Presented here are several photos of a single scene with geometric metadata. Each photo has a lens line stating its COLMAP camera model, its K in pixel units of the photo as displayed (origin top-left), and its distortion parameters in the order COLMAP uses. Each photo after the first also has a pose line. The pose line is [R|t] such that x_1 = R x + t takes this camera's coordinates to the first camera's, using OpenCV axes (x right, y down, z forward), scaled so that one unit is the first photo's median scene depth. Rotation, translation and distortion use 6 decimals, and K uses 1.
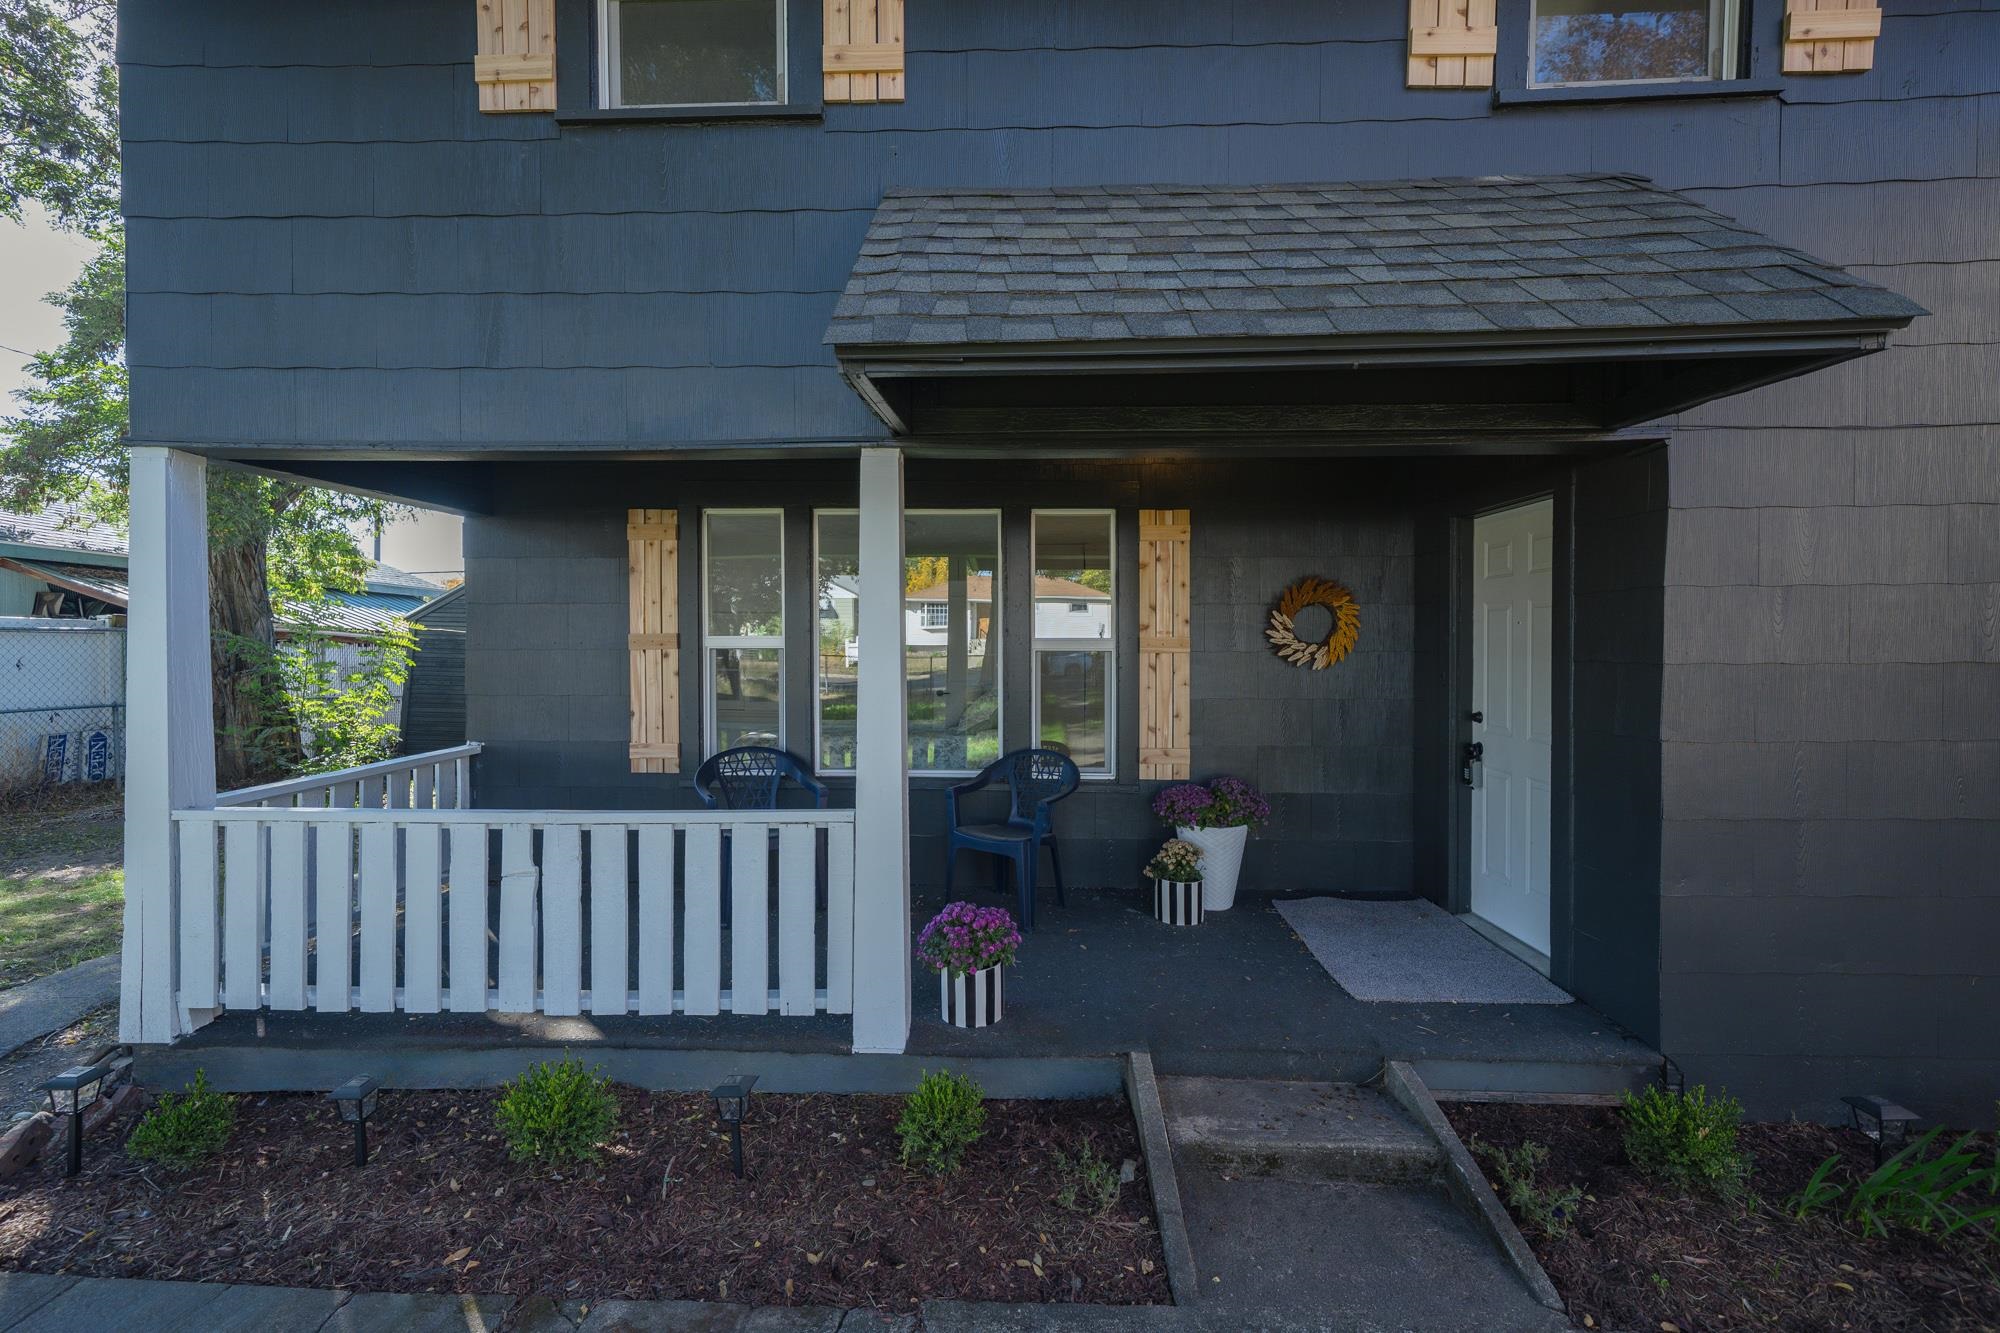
lens RADIAL K [[838.8, 0, 989.6], [0, 838.8, 660.6], [0, 0, 1]] dist [-0.000201, -0.000062]
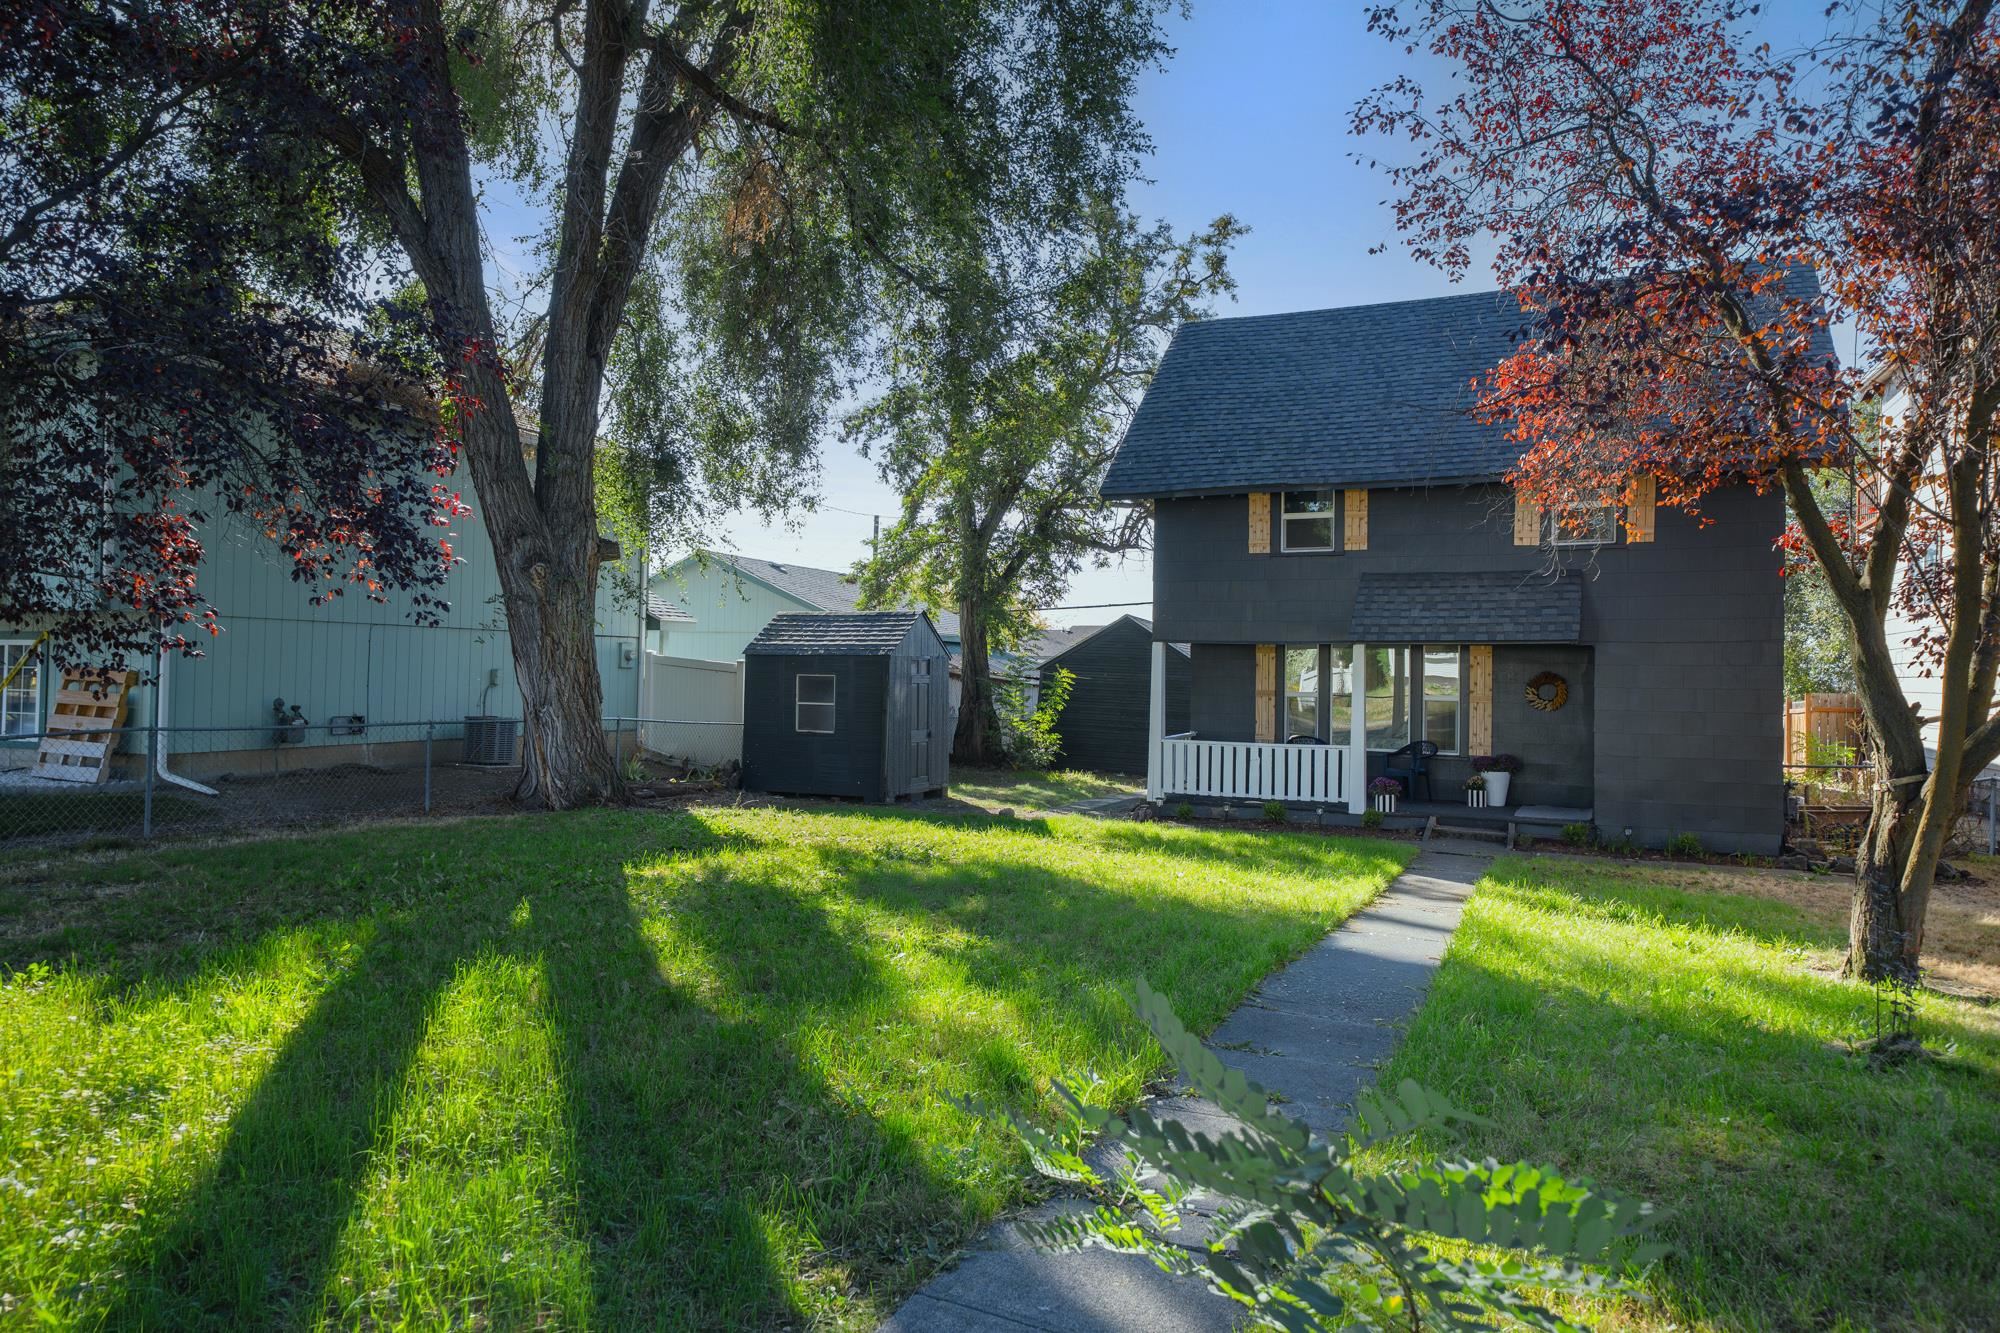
lens RADIAL K [[1288.5, 0, 990.2], [0, 1288.5, 664.1], [0, 0, 1]] dist [0.010967, -0.000810]
pose [[0.918082, 0.010797, -0.396244, 0.581512], [-0.020547, 0.999581, -0.020369, -0.023723], [0.395858, 0.026842, 0.917919, -4.485658]]
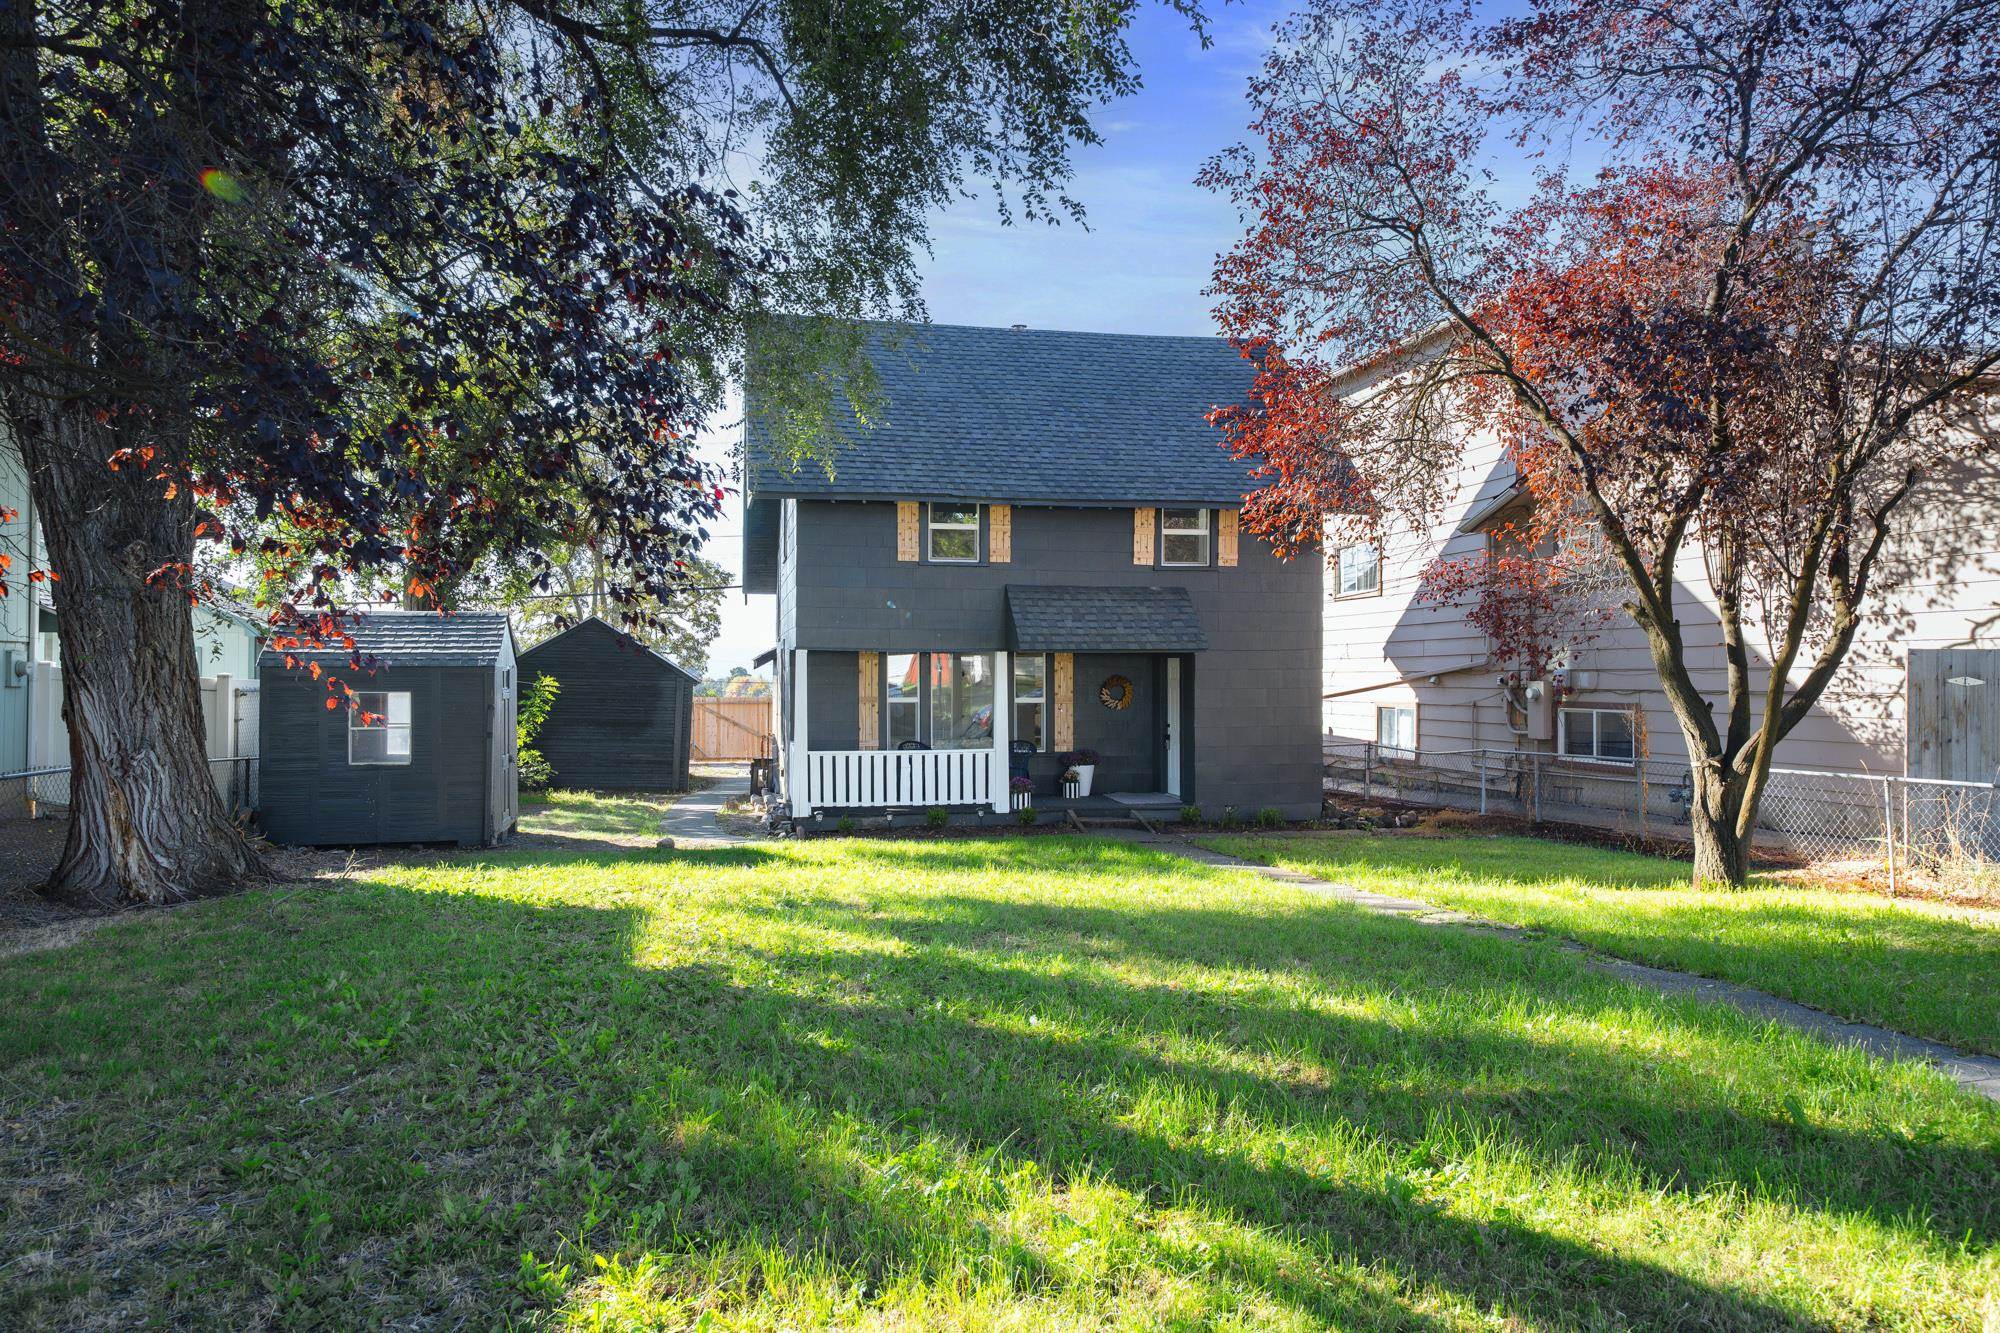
lens RADIAL K [[1288.5, 0, 990.2], [0, 1288.5, 664.1], [0, 0, 1]] dist [0.010967, -0.000810]
pose [[0.972173, 0.001842, 0.234256, -1.478943], [0.003230, 0.999769, -0.021269, -0.072851], [-0.234241, 0.021434, 0.971942, -4.425359]]
